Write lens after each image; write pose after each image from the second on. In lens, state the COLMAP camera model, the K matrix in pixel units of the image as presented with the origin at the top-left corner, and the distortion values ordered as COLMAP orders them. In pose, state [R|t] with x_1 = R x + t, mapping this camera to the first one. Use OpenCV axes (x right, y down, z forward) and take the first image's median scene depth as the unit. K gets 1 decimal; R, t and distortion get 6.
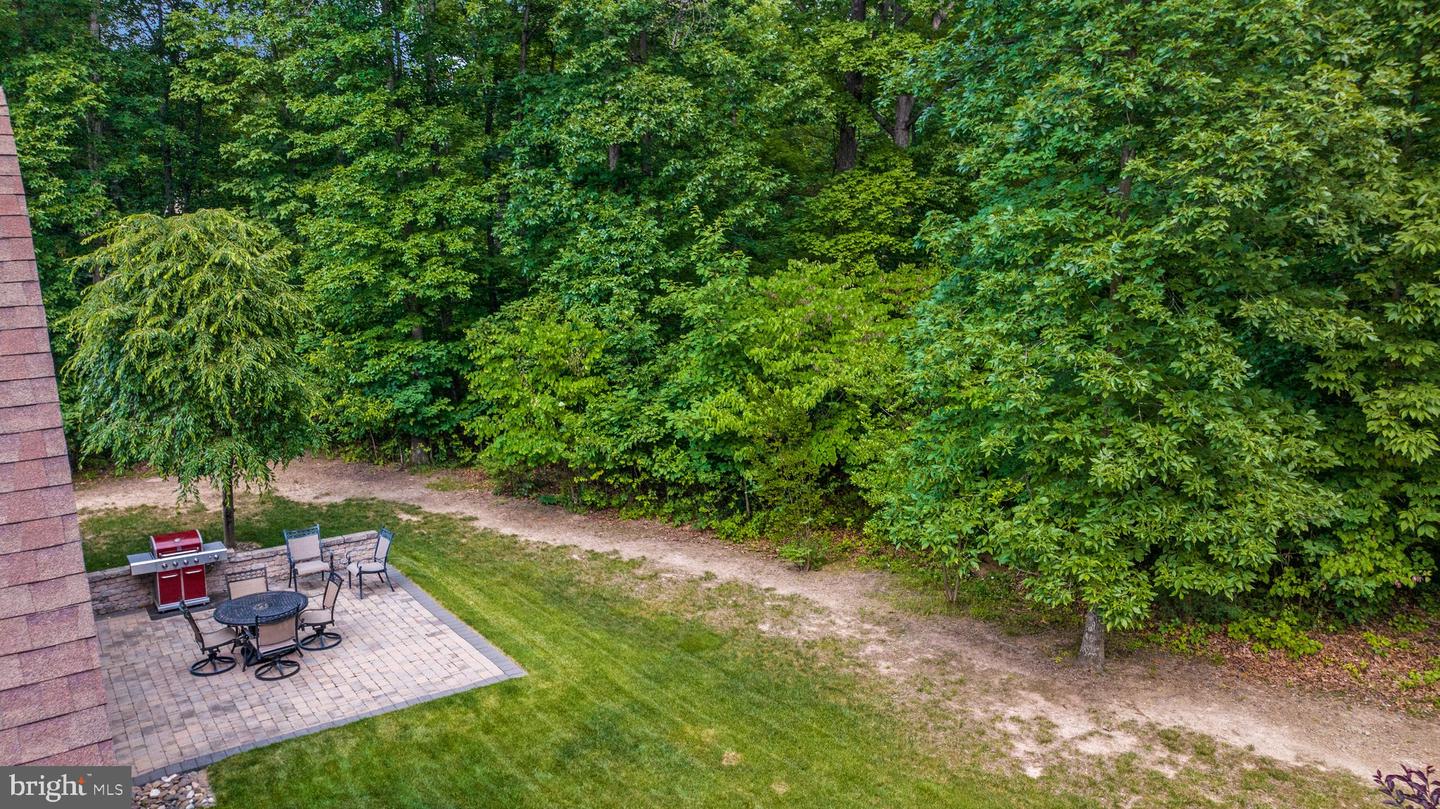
lens RADIAL K [[1020.4, 0, 720.4], [0, 1020.4, 405.5], [0, 0, 1]] dist [-0.028344, 0.001122]
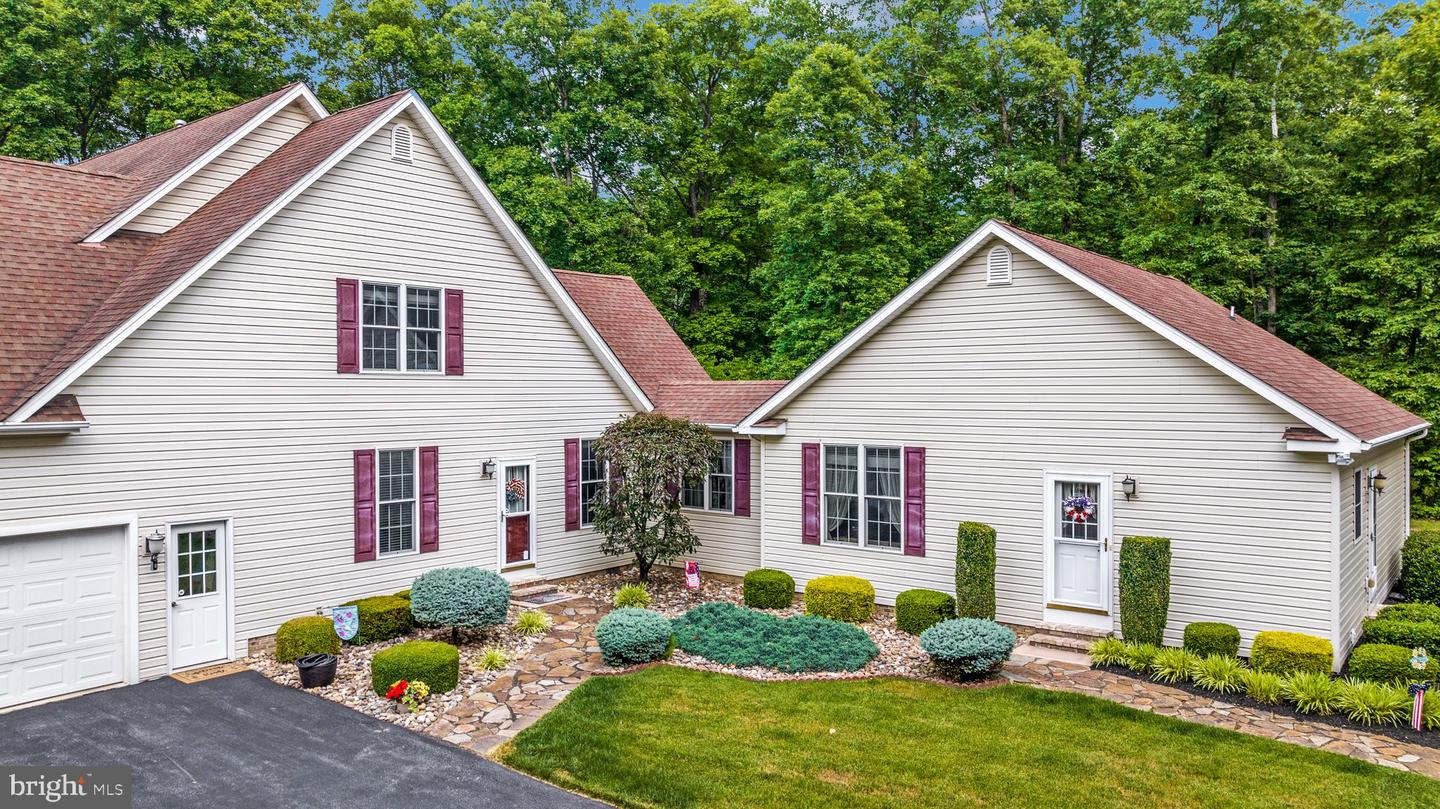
lens RADIAL K [[1020.4, 0, 717.8], [0, 1020.4, 410.8], [0, 0, 1]] dist [-0.028344, 0.001122]
pose [[0.963491, -0.001901, 0.267734, -0.780875], [0.041998, 0.988669, -0.144120, 0.503390], [-0.264426, 0.150103, 0.952653, -1.770594]]
